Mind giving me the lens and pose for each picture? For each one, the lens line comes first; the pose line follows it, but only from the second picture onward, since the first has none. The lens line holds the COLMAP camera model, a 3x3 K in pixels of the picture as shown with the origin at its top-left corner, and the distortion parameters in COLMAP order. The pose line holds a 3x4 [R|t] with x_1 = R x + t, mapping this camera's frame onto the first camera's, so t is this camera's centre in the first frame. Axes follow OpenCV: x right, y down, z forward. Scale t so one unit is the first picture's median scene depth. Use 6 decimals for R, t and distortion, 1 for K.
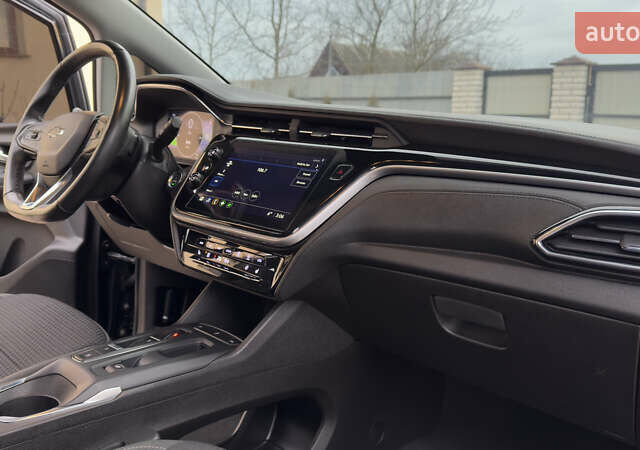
lens RADIAL K [[573.6, 0, 312.2], [0, 573.6, 227.8], [0, 0, 1]] dist [0.049500, -0.002525]
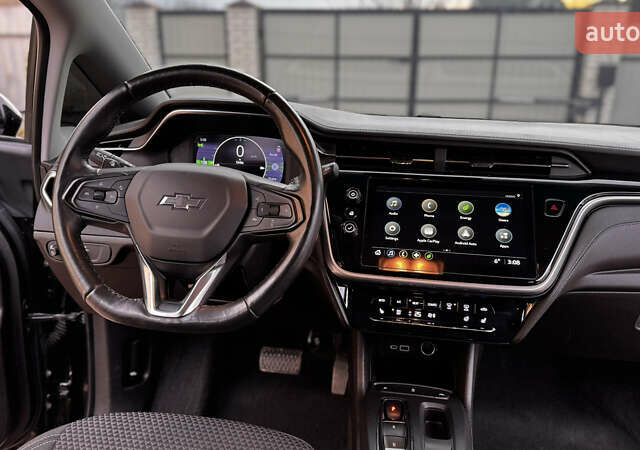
lens RADIAL K [[557.7, 0, 320.0], [0, 557.7, 225.0], [0, 0, 1]] dist [0.166166, -0.360055]
pose [[0.833136, -0.183219, 0.521838, -0.760532], [0.127847, 0.981778, 0.140592, -0.240877], [-0.538088, -0.050417, 0.841379, 0.343404]]
